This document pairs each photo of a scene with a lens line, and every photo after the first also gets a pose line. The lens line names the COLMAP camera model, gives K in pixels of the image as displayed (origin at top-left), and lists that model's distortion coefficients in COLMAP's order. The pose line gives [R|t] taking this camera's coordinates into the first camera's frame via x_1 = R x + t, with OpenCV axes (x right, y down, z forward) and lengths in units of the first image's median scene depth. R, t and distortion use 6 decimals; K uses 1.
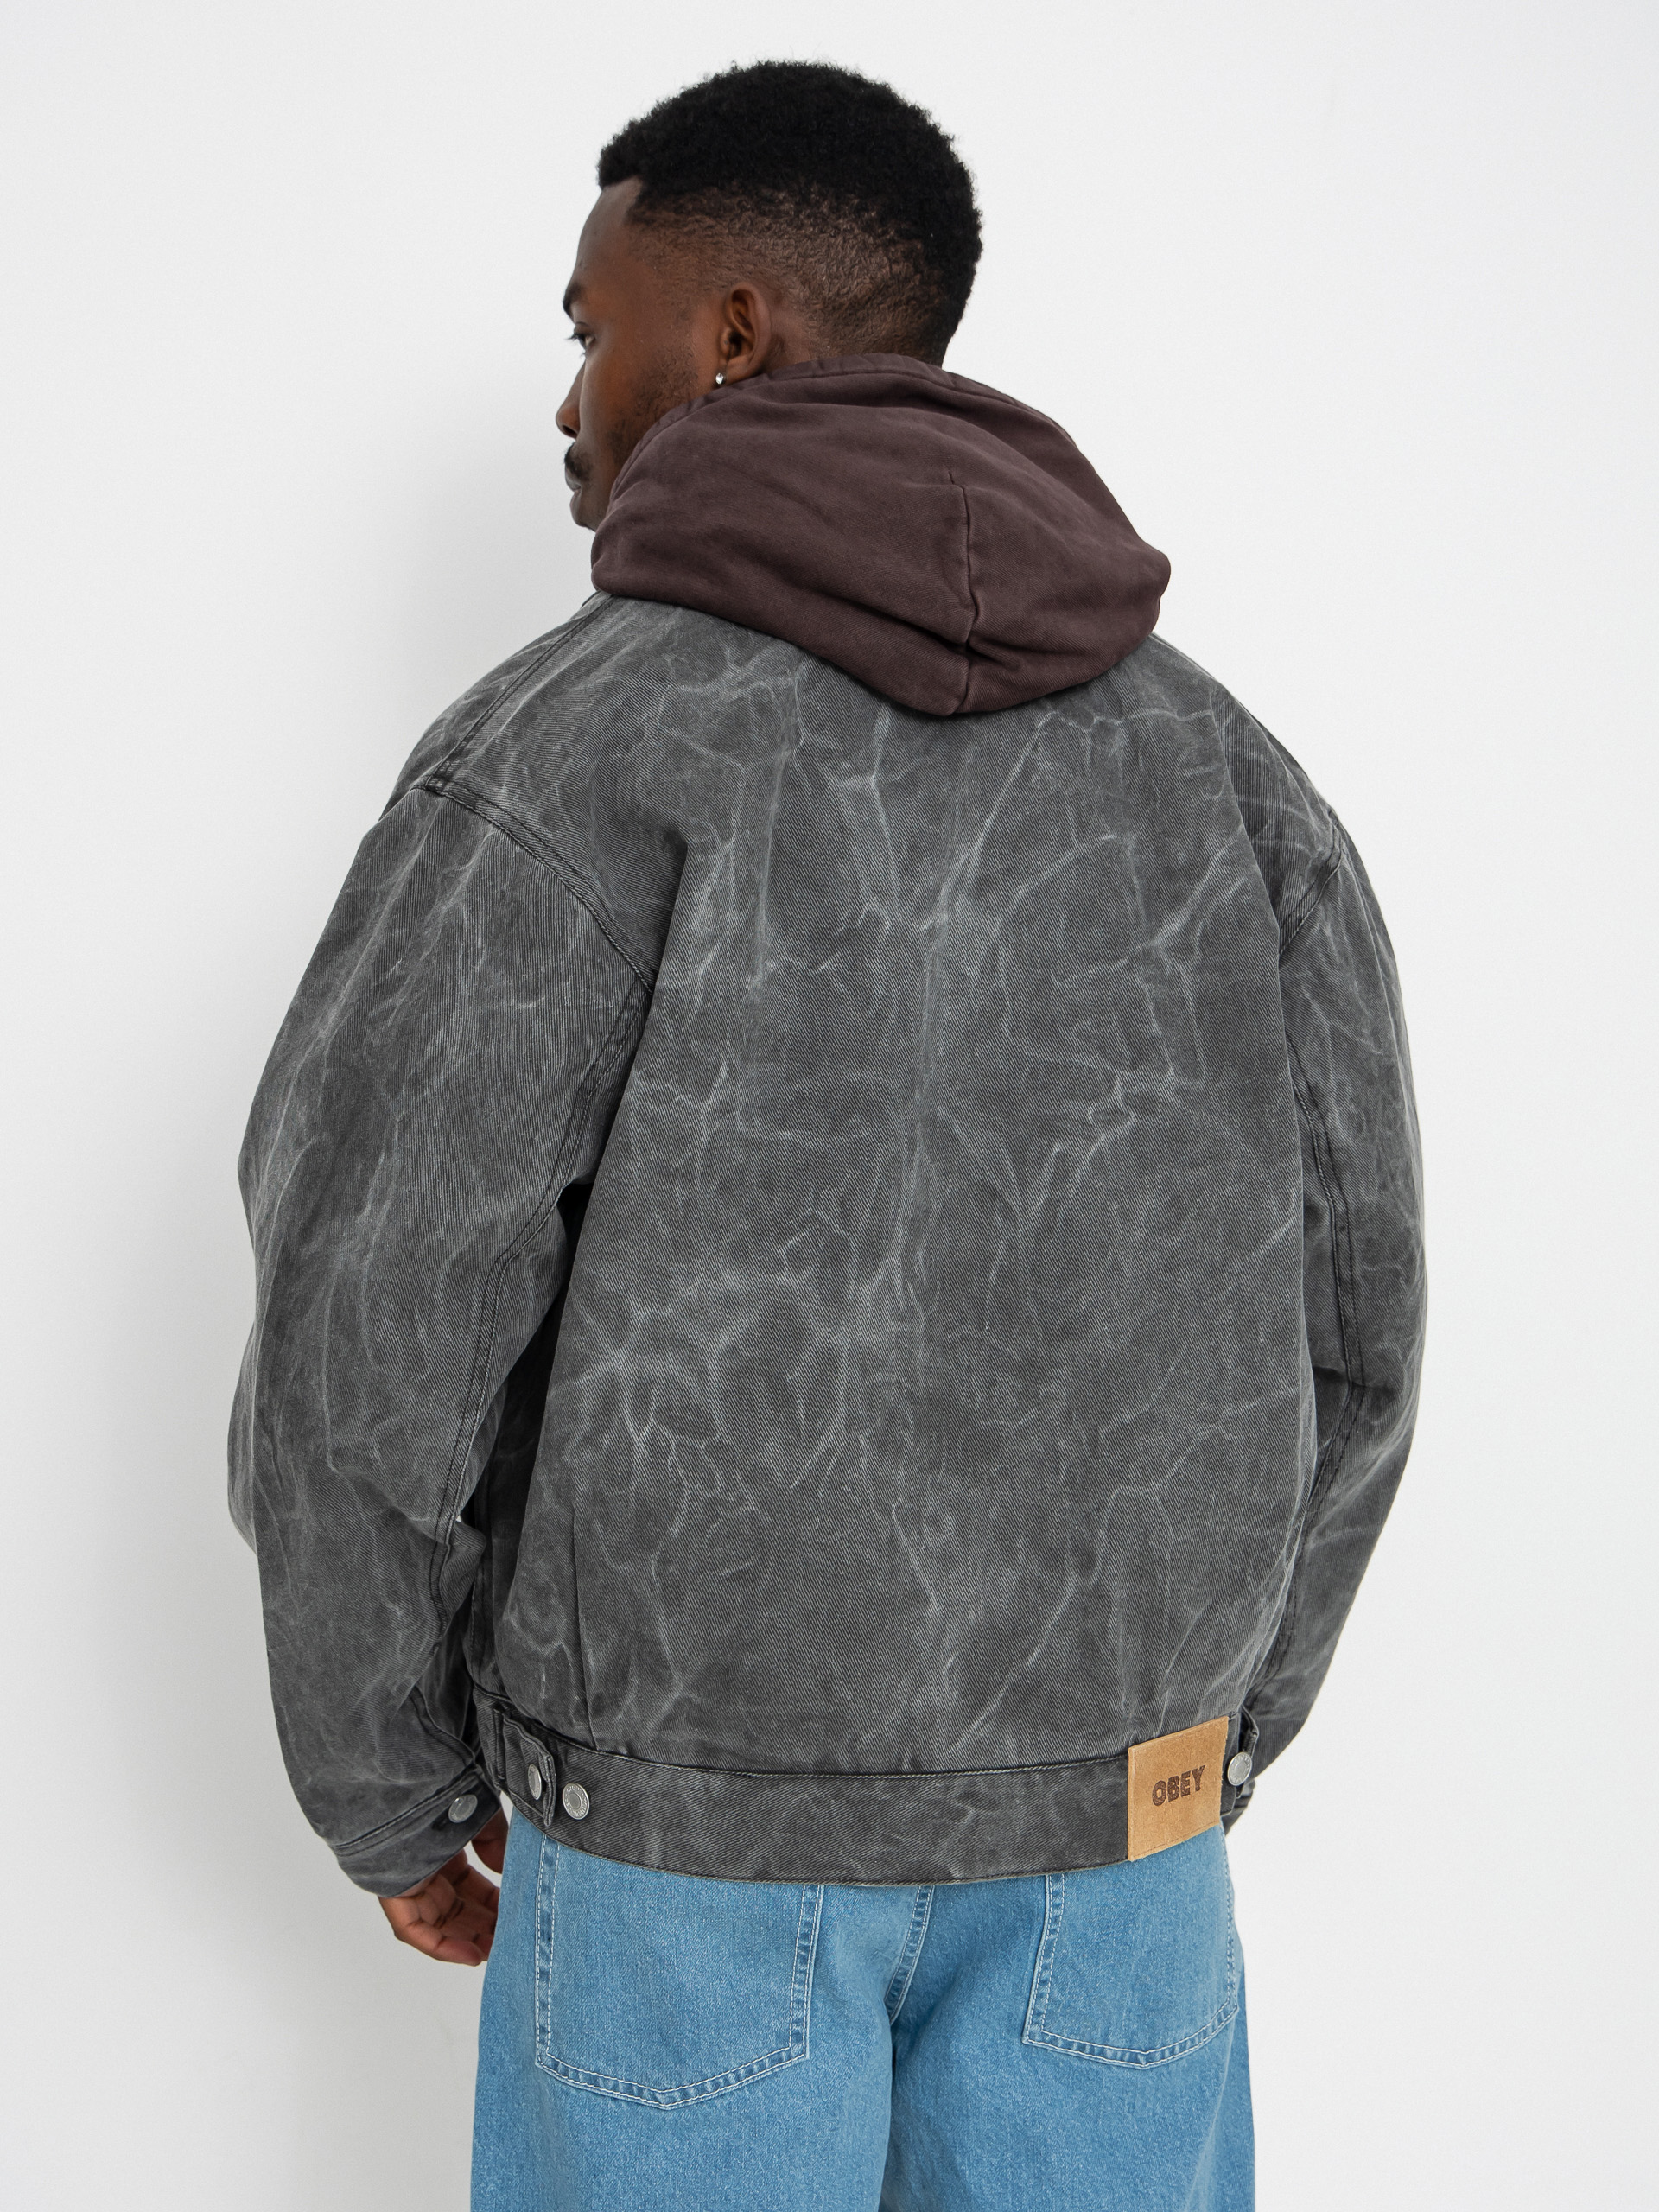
lens RADIAL K [[3100.5, 0, 829.4], [0, 3100.5, 1106.7], [0, 0, 1]] dist [-0.007031, 0.000000]
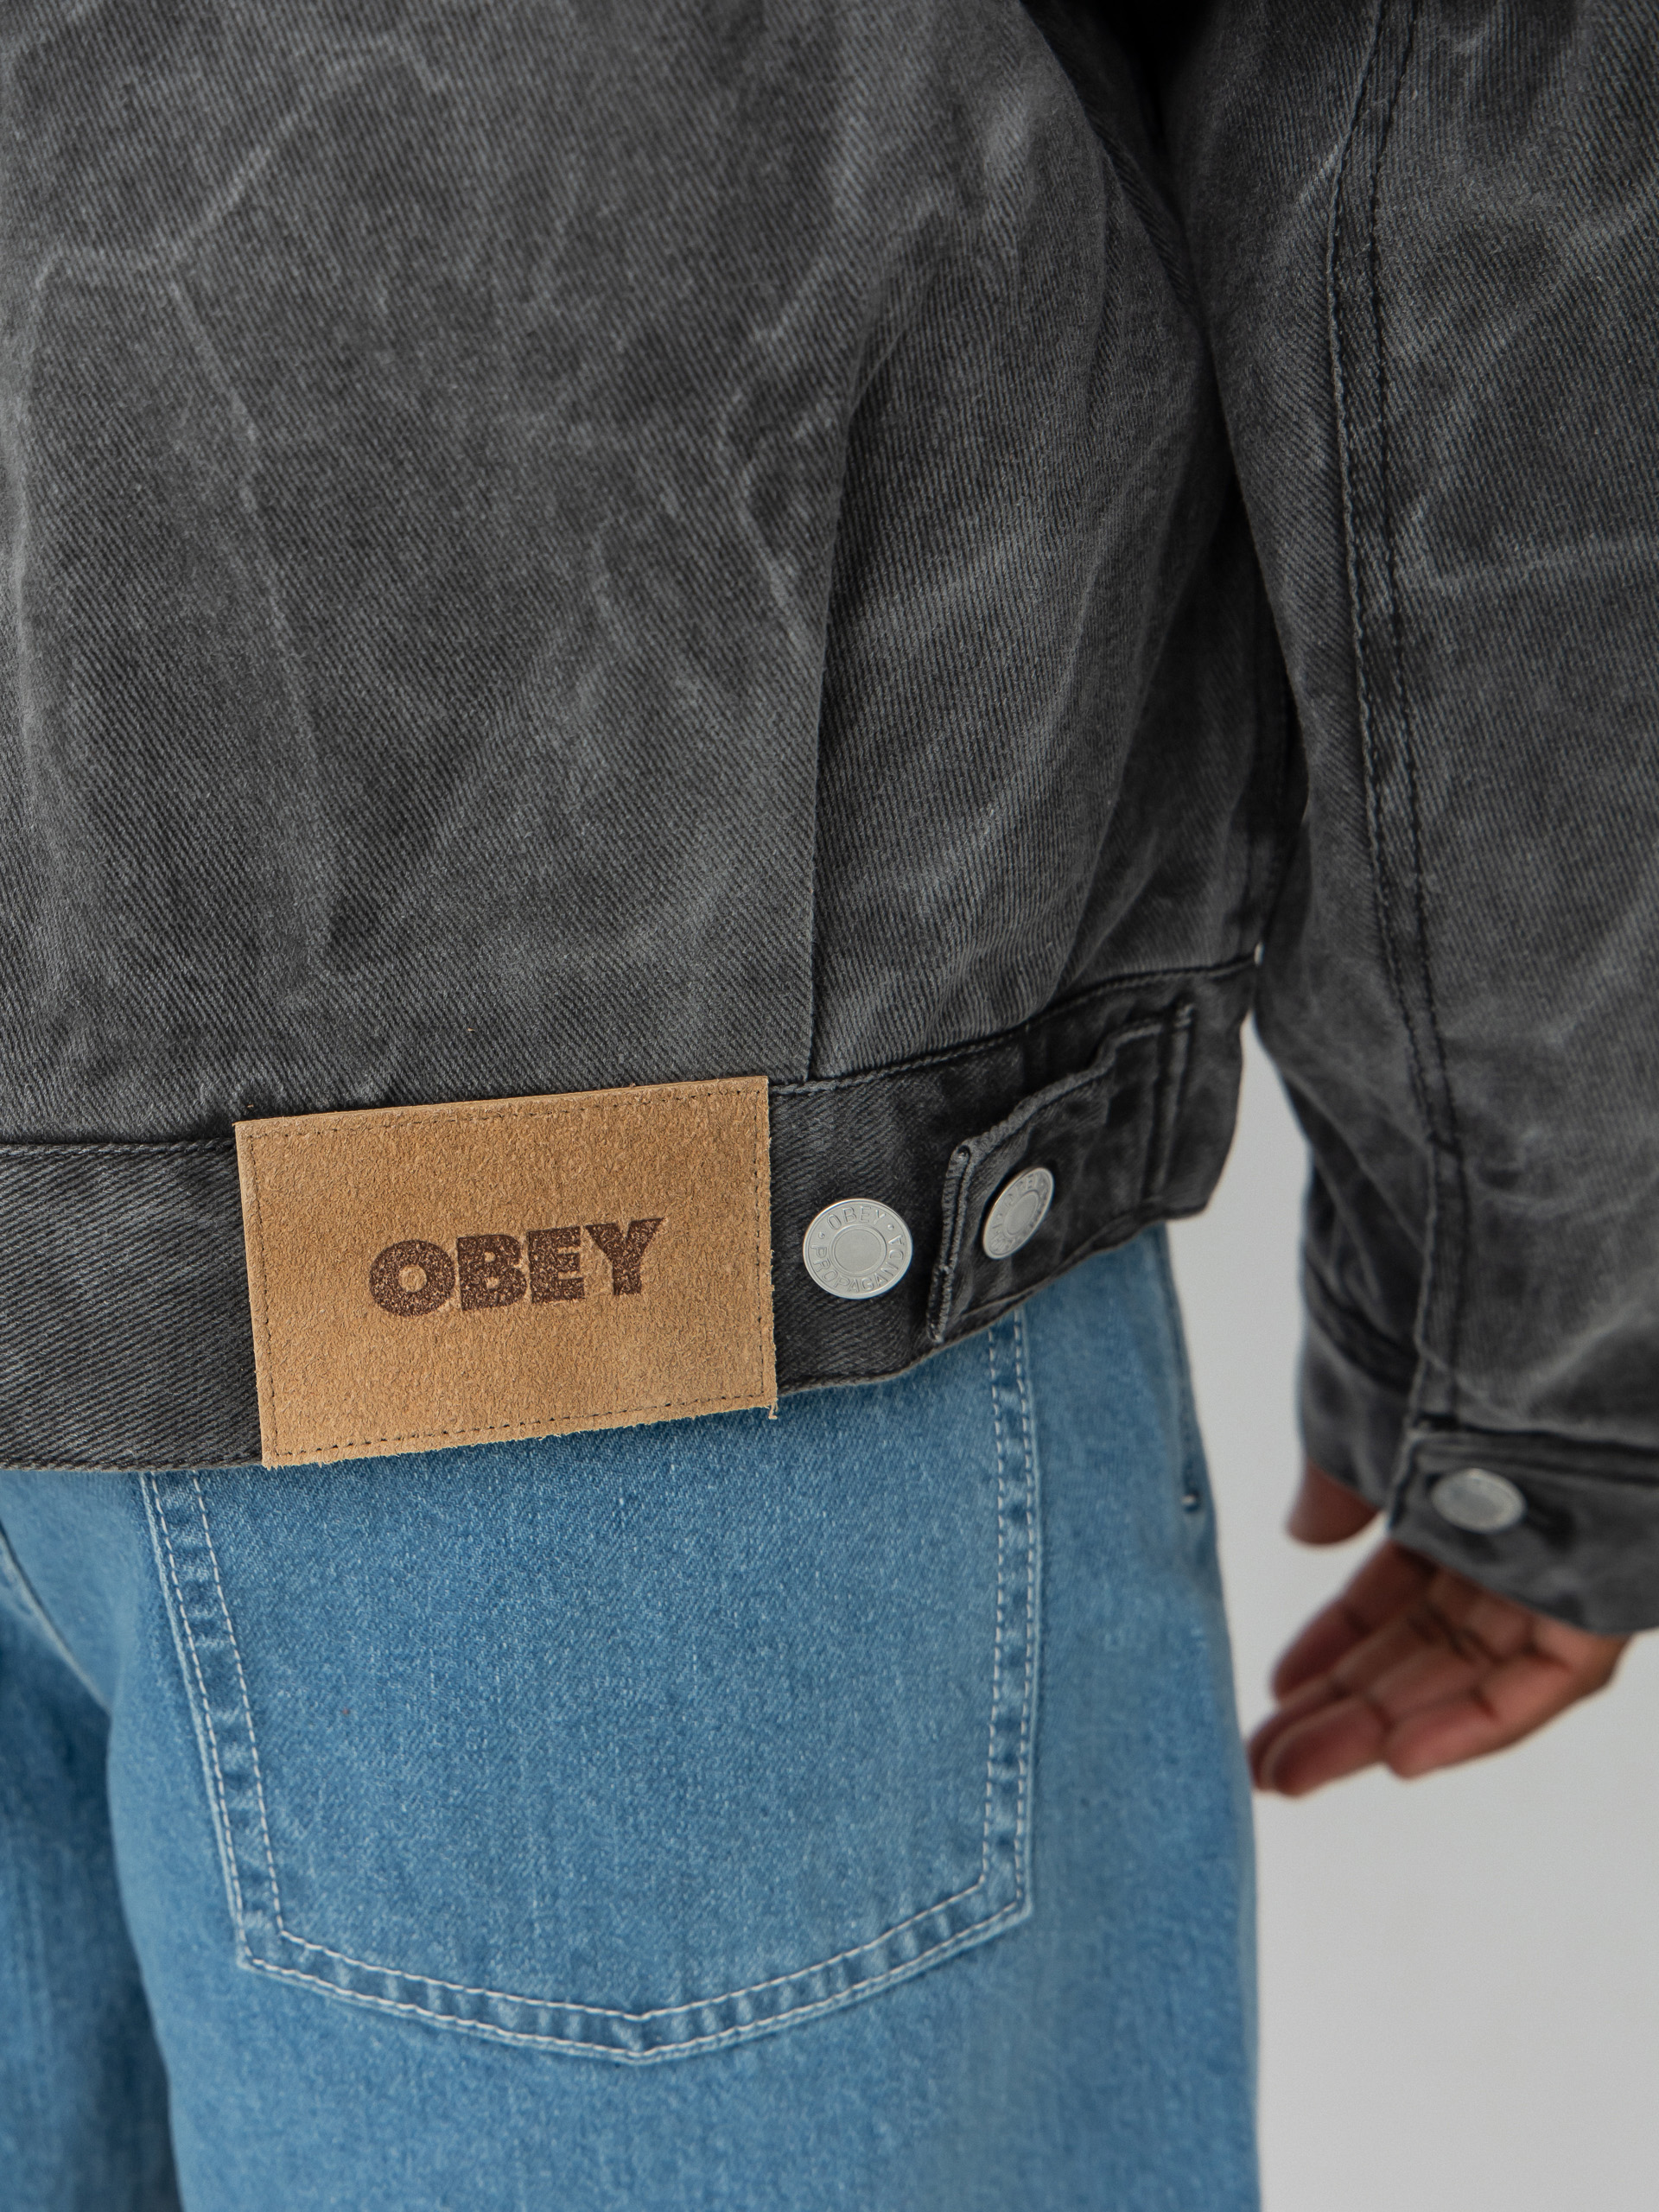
lens RADIAL K [[3909.6, 0, 829.6], [0, 3909.6, 1105.5], [0, 0, 1]] dist [0.157890, 0.000000]
pose [[0.826563, 0.097343, -0.554362, 0.371091], [0.002930, 0.984173, 0.177184, 0.135204], [0.562836, -0.148078, 0.813196, 0.712275]]
